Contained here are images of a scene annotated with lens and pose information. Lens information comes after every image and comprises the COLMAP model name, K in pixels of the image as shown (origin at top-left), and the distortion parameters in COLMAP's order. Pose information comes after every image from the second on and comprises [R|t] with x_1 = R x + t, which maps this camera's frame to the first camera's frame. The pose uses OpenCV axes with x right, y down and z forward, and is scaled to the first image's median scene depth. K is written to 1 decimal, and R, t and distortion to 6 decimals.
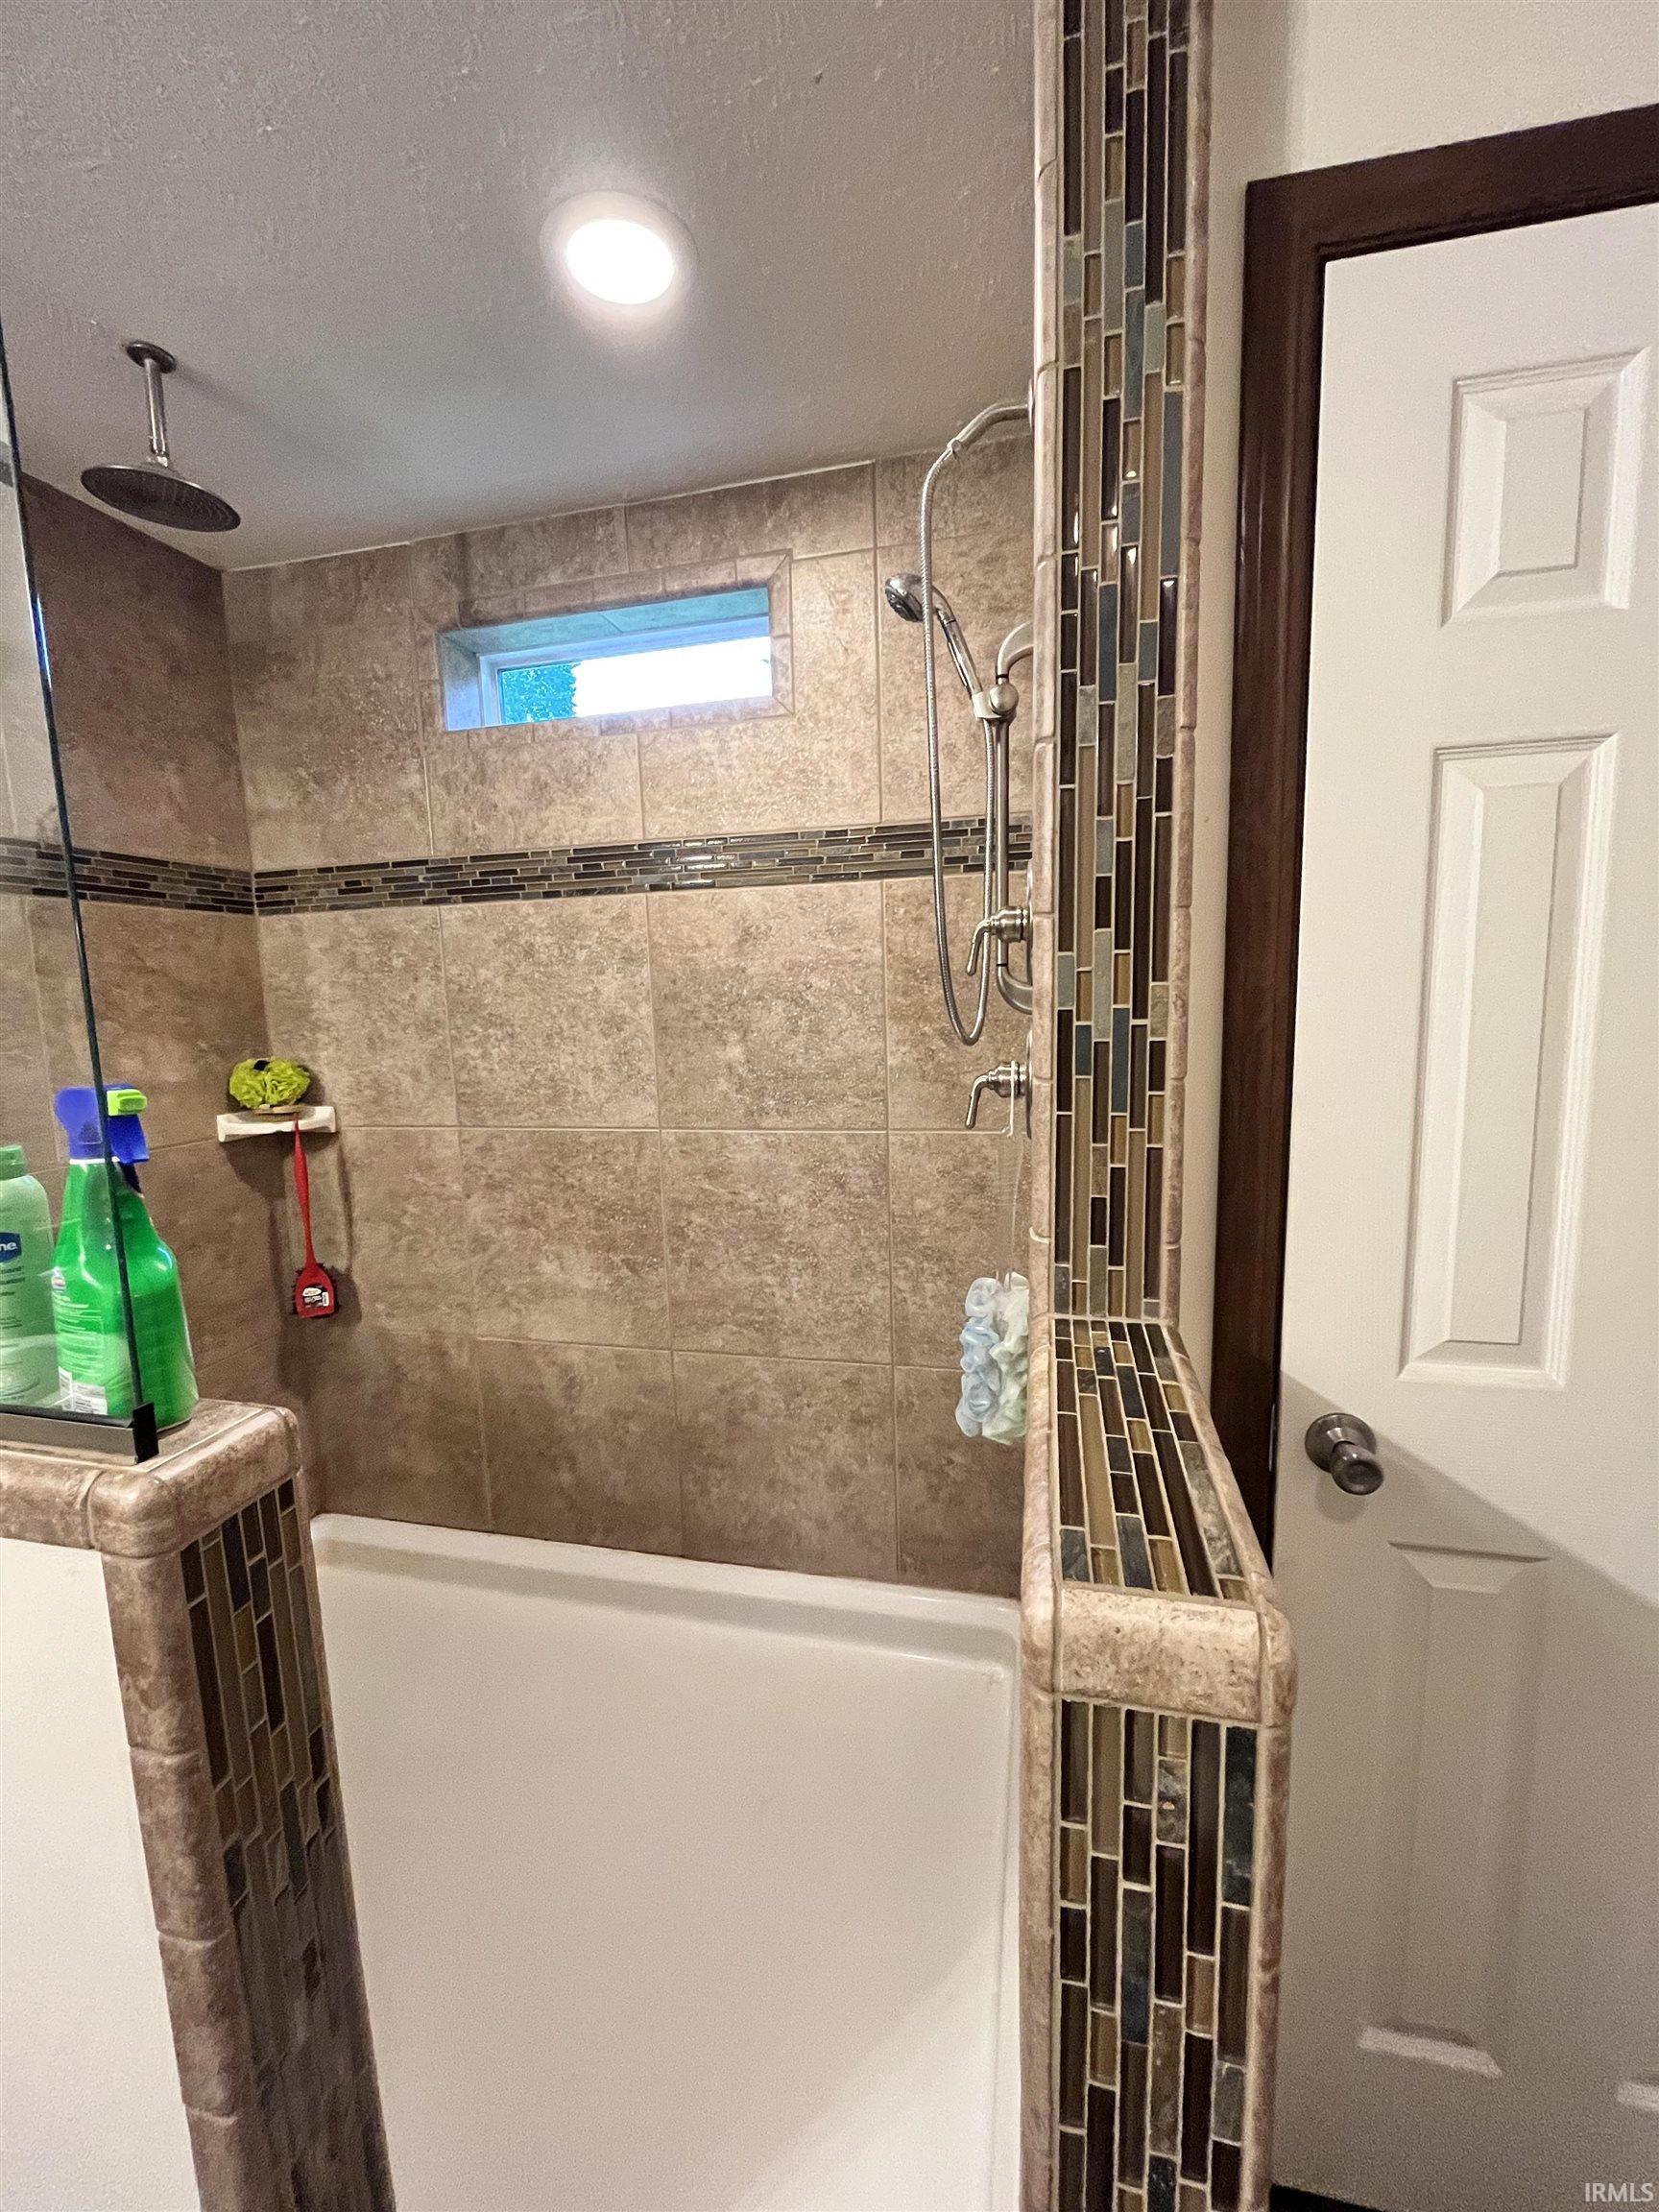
lens RADIAL K [[893.3, 0, 831.6], [0, 893.3, 1109.1], [0, 0, 1]] dist [-0.002947, 0.000224]
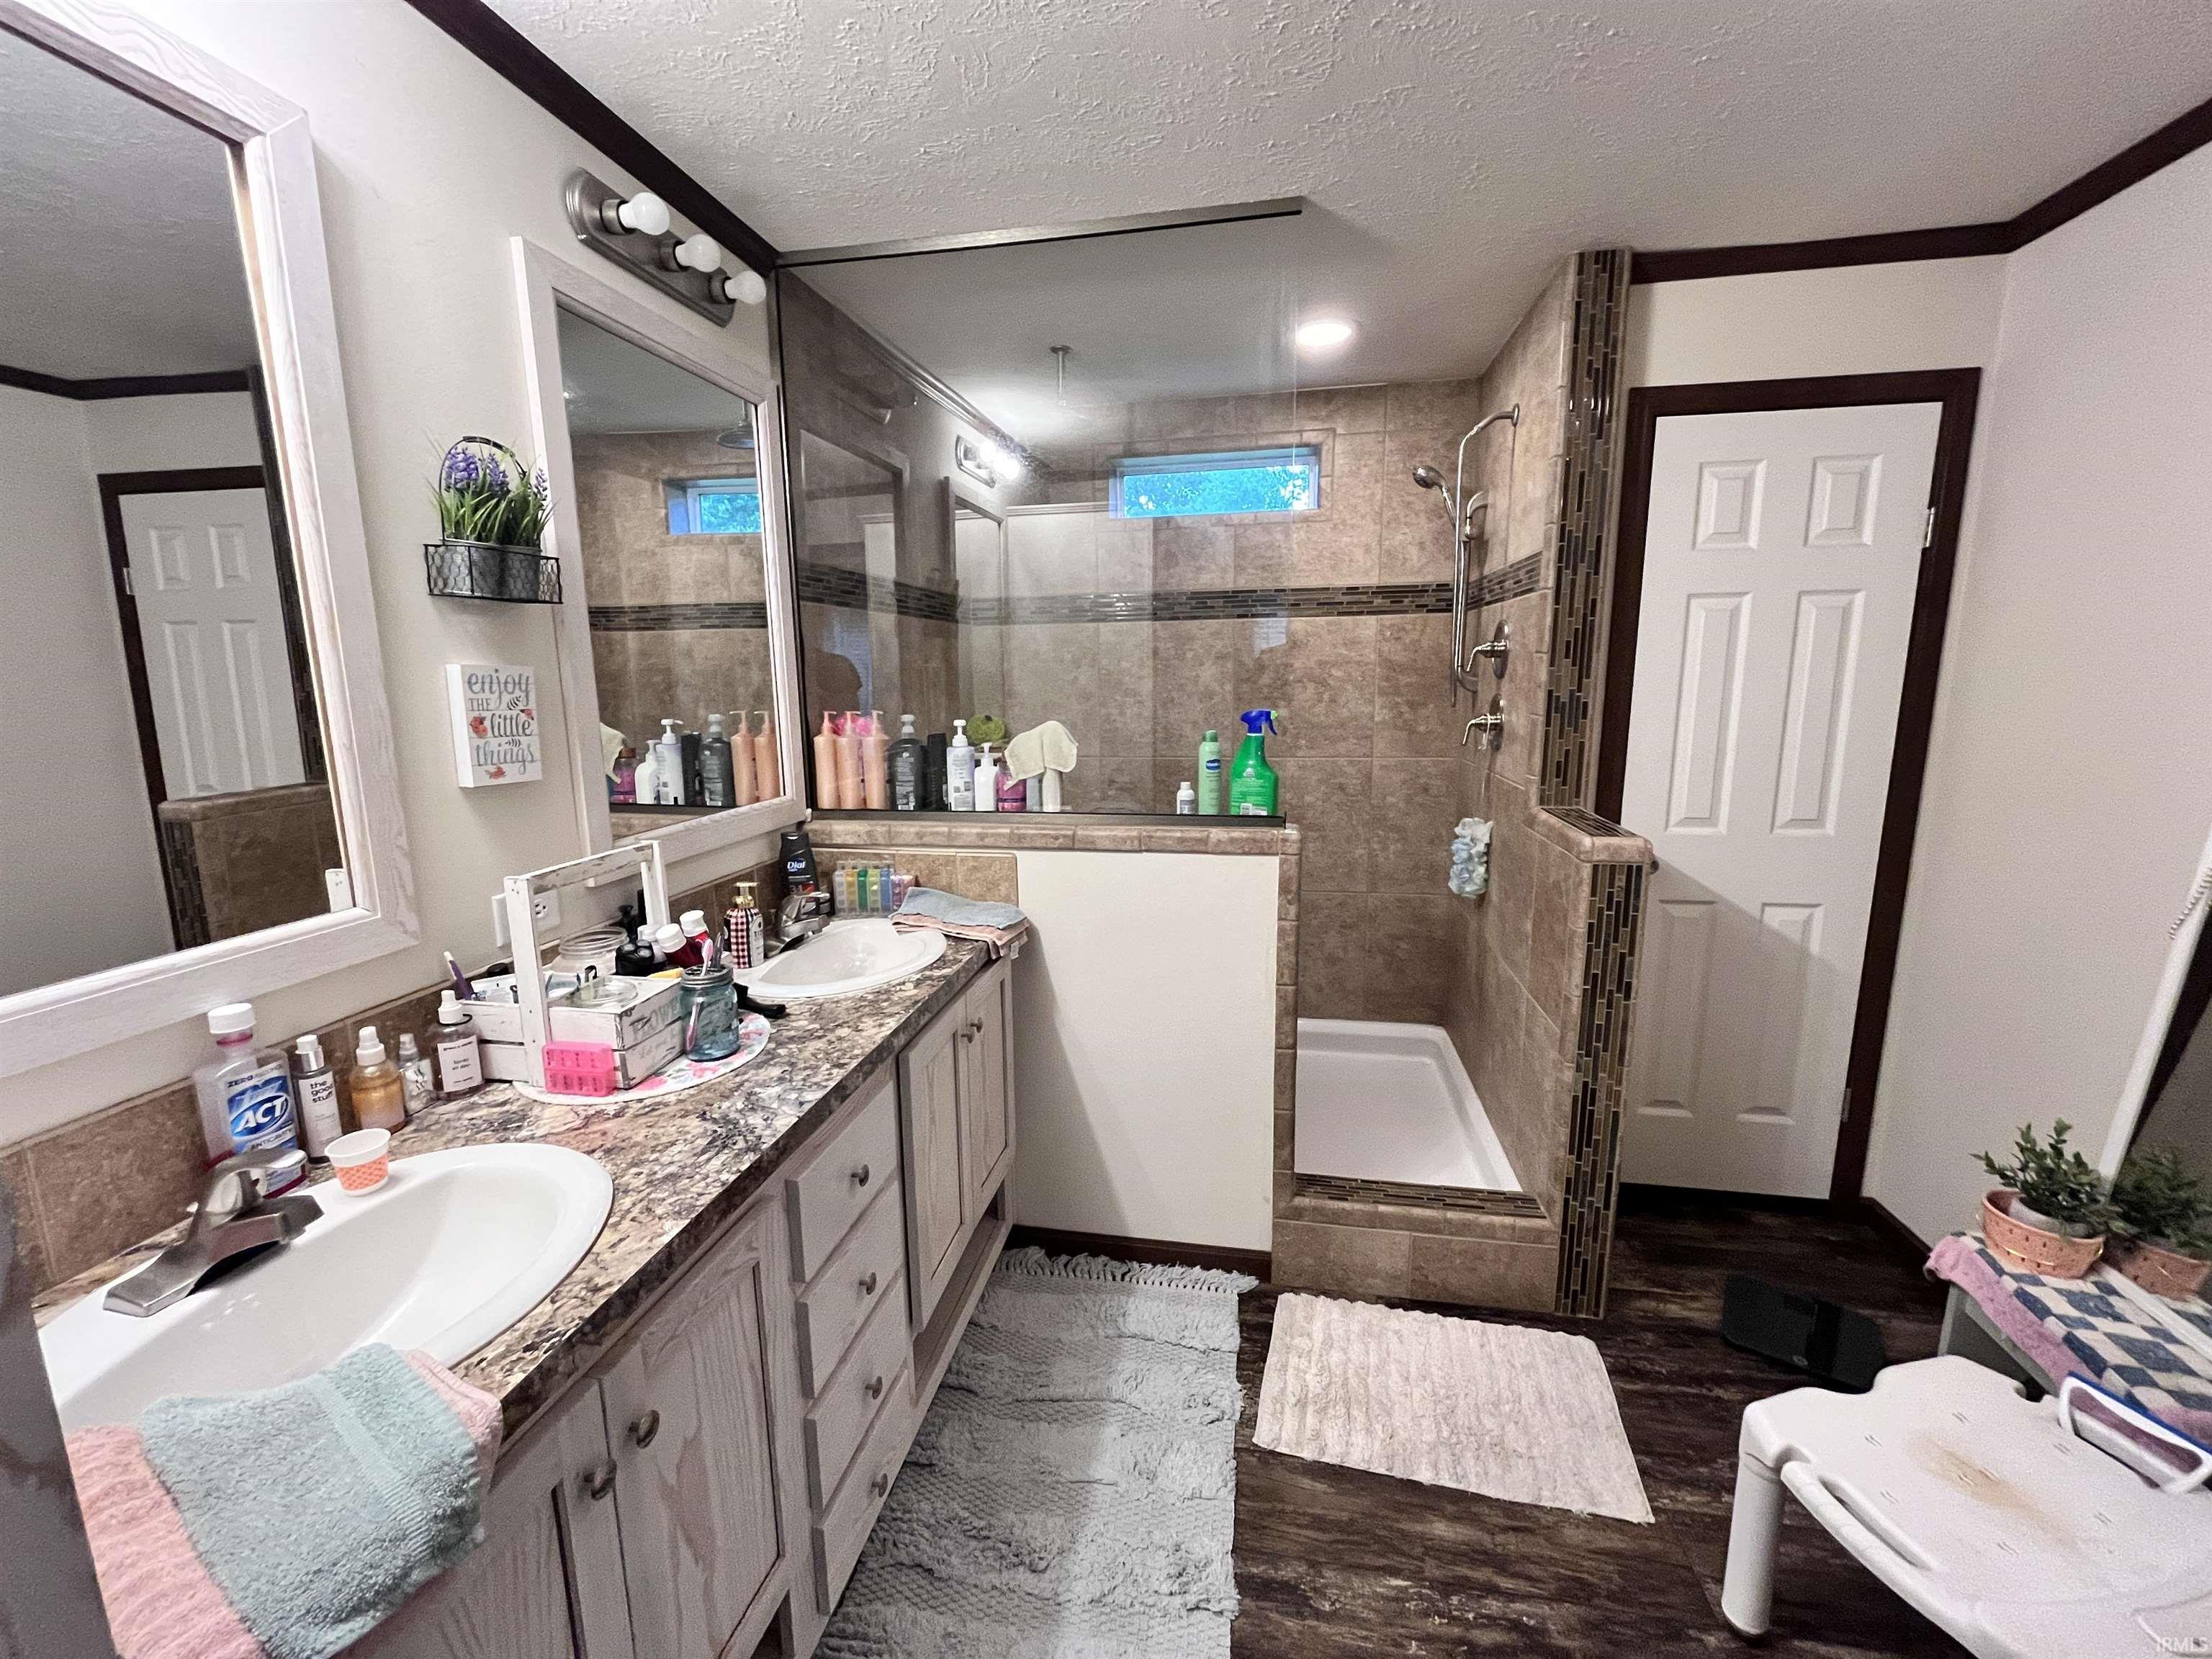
lens RADIAL K [[893.3, 0, 1105.6], [0, 893.3, 831.7], [0, 0, 1]] dist [-0.002947, 0.000224]
pose [[0.998787, 0.005575, 0.048931, -0.543675], [-0.007814, 0.998925, 0.045698, 0.092147], [-0.048624, -0.046025, 0.997756, -0.736103]]
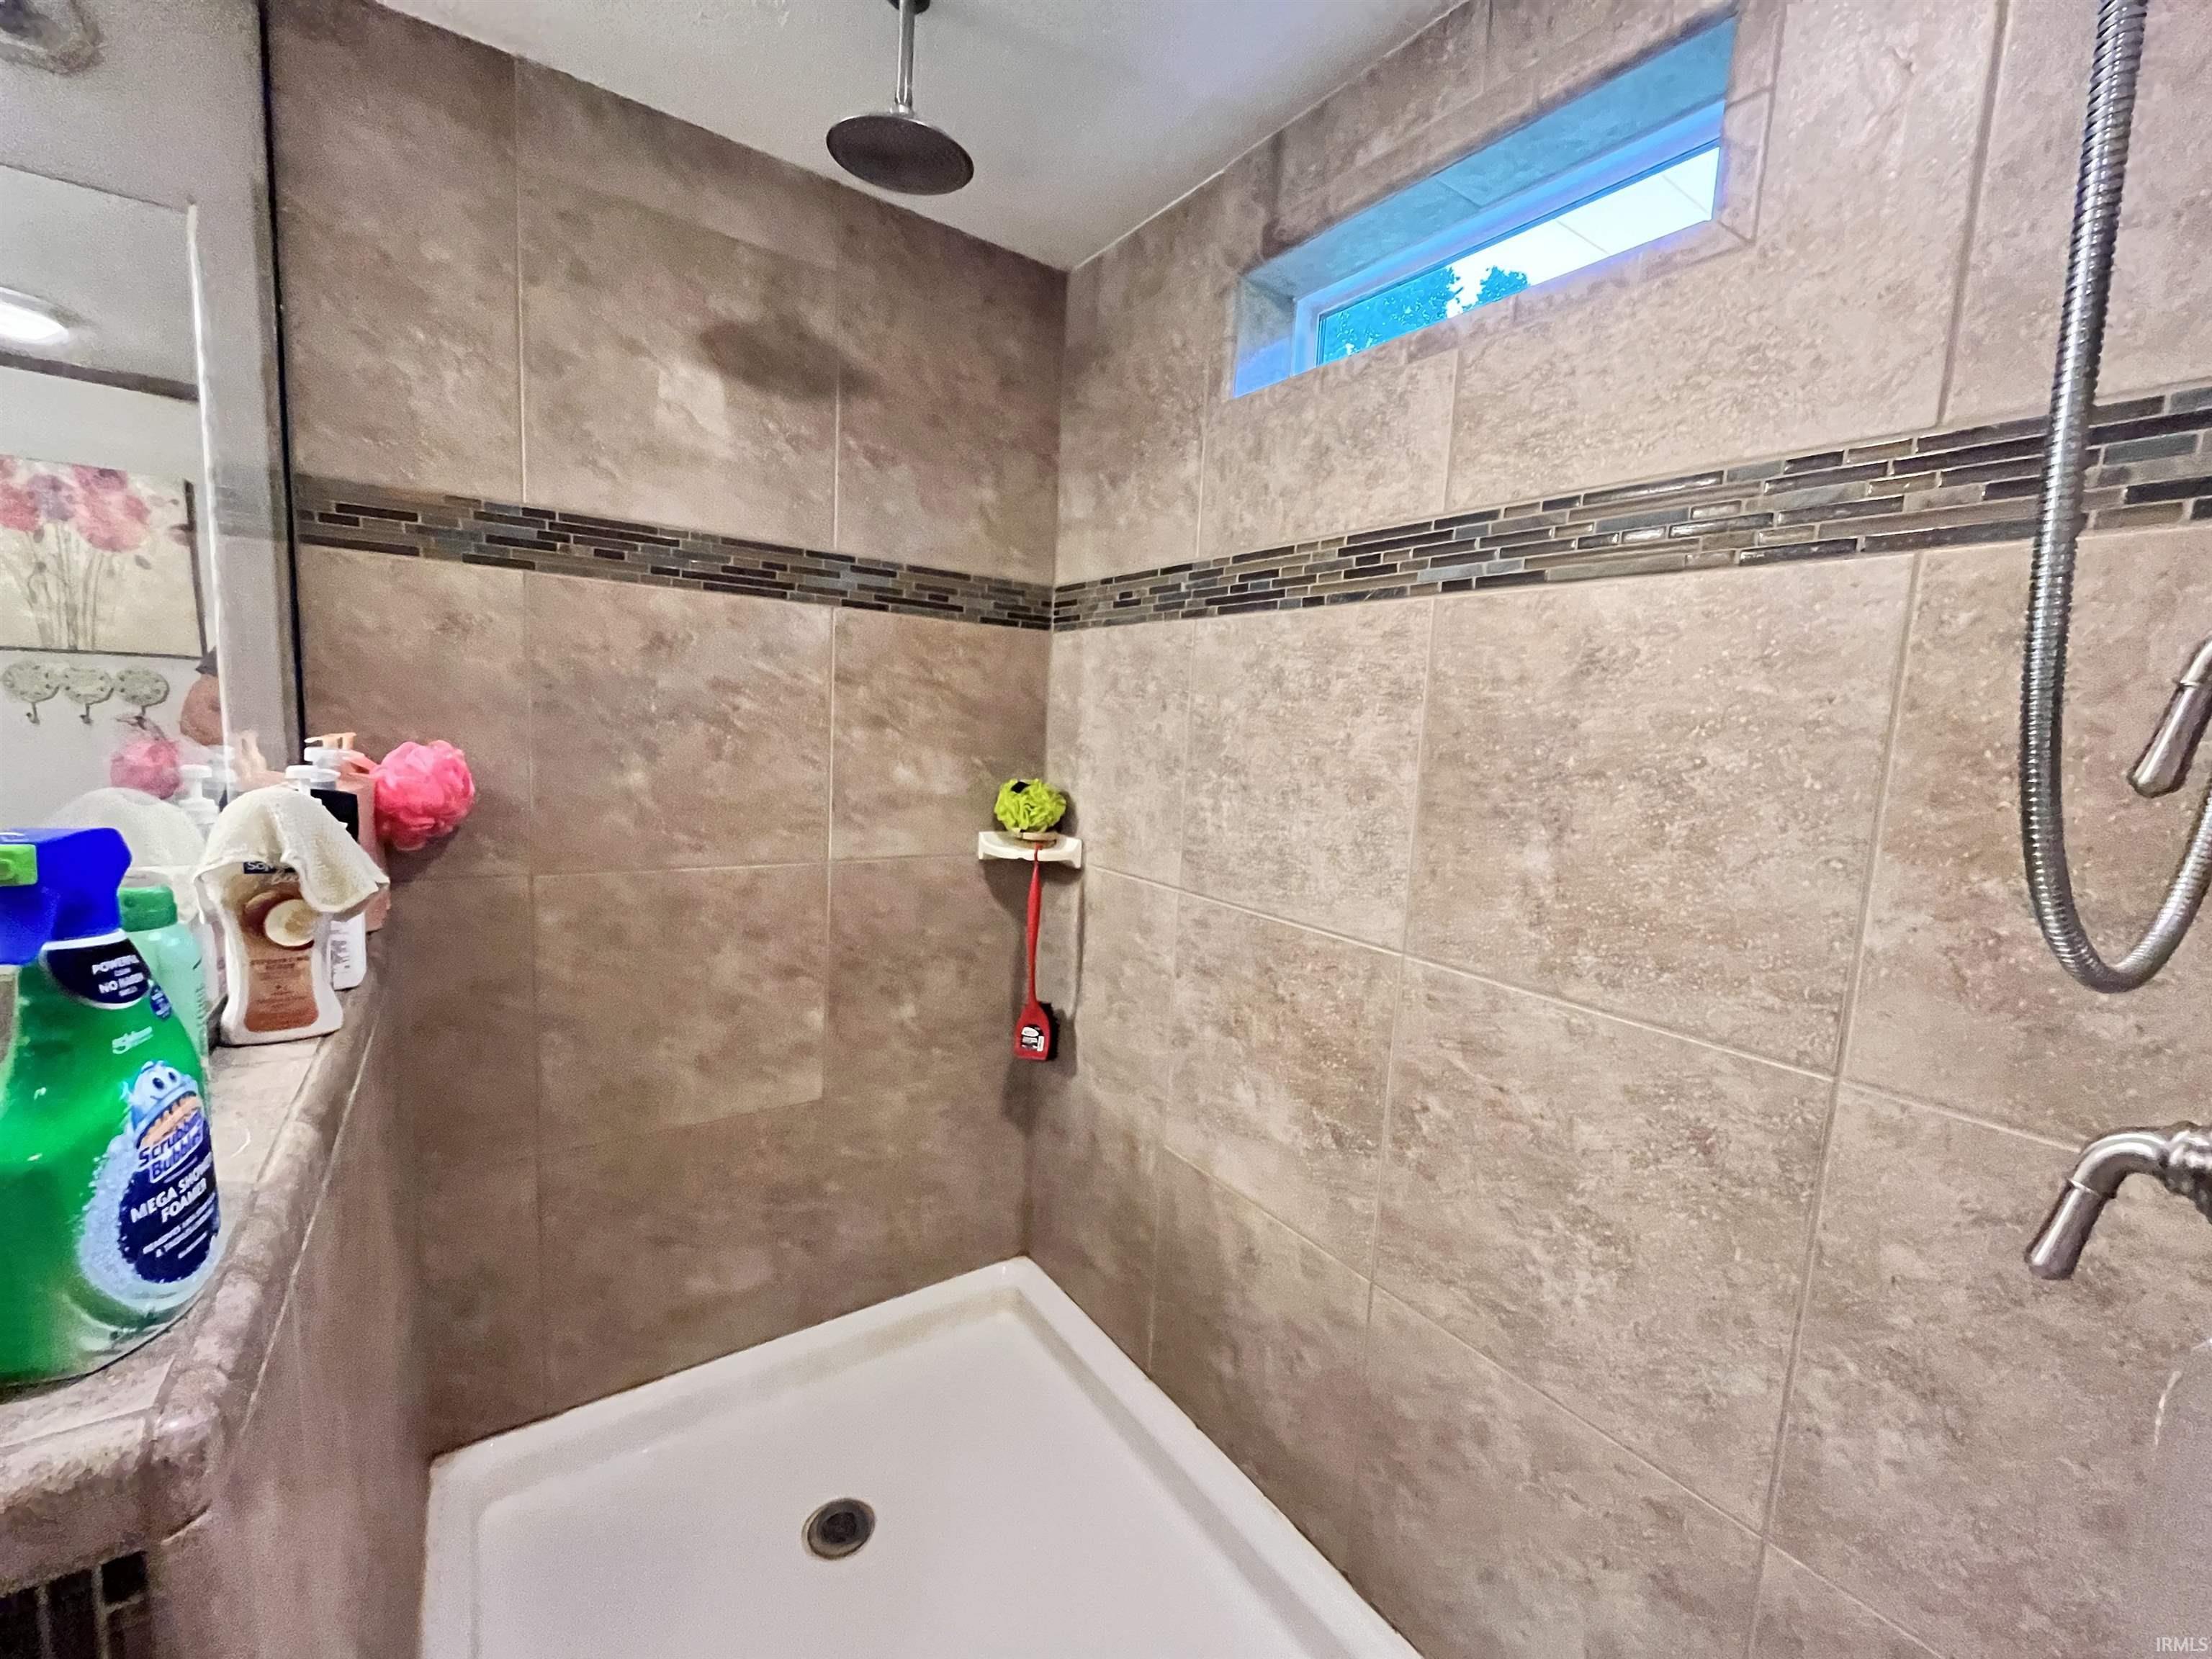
lens RADIAL K [[893.3, 0, 1104.0], [0, 893.3, 828.1], [0, 0, 1]] dist [-0.002947, 0.000224]
pose [[0.743444, 0.146256, -0.652611, 0.061724], [-0.158331, 0.986546, 0.040726, -0.064394], [0.649787, 0.073051, 0.756598, 0.369490]]
